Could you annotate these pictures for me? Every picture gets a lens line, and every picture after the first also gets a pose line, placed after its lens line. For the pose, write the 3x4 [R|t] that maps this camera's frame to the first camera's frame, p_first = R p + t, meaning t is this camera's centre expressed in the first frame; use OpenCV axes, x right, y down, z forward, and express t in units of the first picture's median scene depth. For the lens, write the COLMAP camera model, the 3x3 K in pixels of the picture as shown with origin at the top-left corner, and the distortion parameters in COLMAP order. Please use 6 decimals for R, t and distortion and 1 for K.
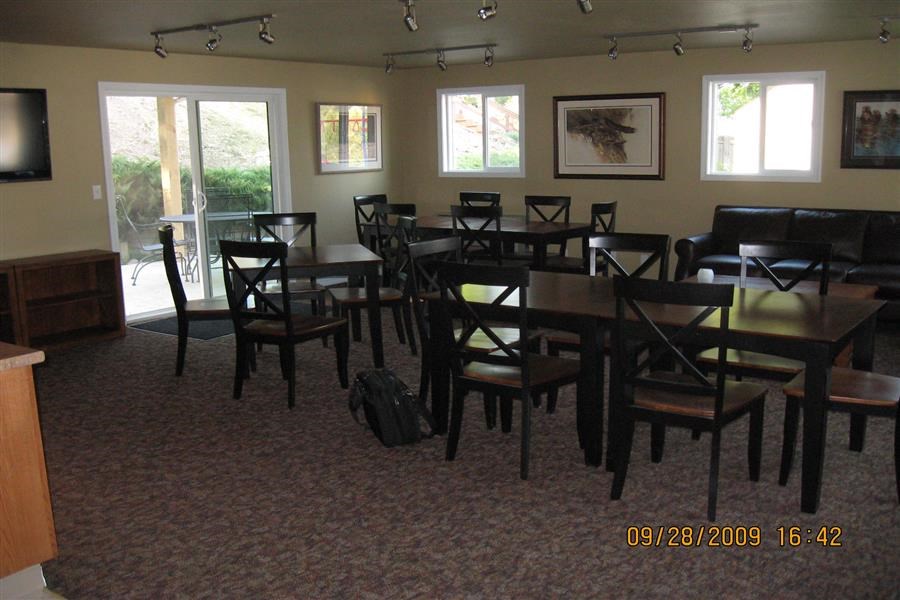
lens RADIAL K [[914.6, 0, 437.9], [0, 914.6, 344.0], [0, 0, 1]] dist [-0.114800, 0.000000]
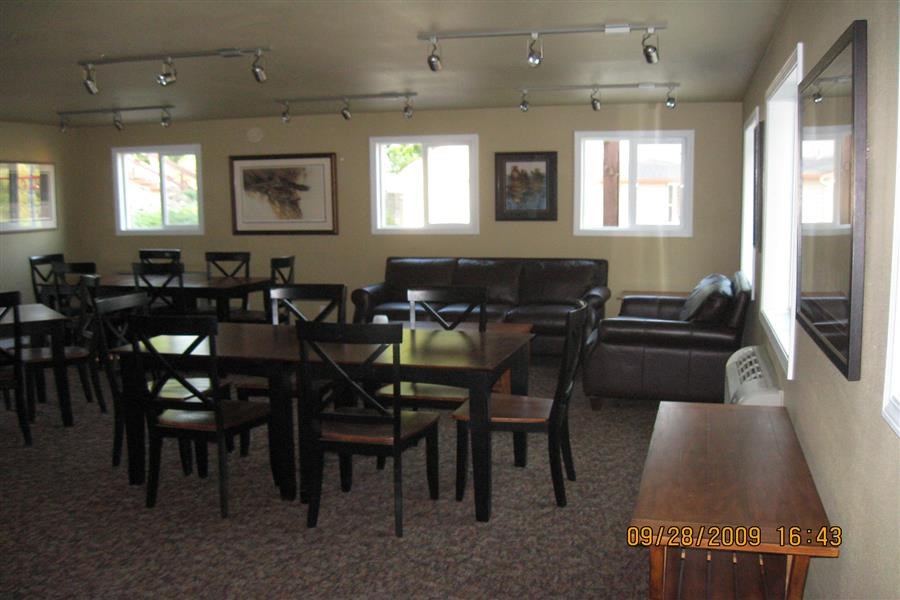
lens RADIAL K [[914.6, 0, 443.9], [0, 914.6, 340.6], [0, 0, 1]] dist [-0.114800, 0.000000]
pose [[0.937210, -0.044107, 0.345967, -0.013427], [0.066471, 0.996378, -0.053040, 0.010941], [-0.342374, 0.072707, 0.936746, -0.052299]]
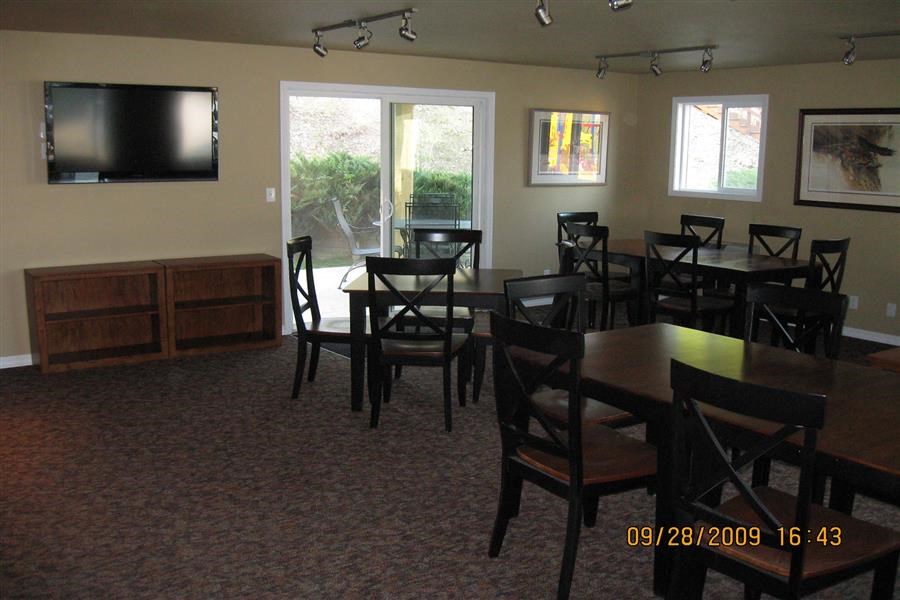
lens RADIAL K [[914.6, 0, 450.7], [0, 914.6, 337.1], [0, 0, 1]] dist [-0.114800, 0.000000]
pose [[0.944820, 0.093532, -0.313954, 0.144293], [-0.097546, 0.995227, 0.002936, -0.043612], [0.312730, 0.027851, 0.949434, 0.152939]]
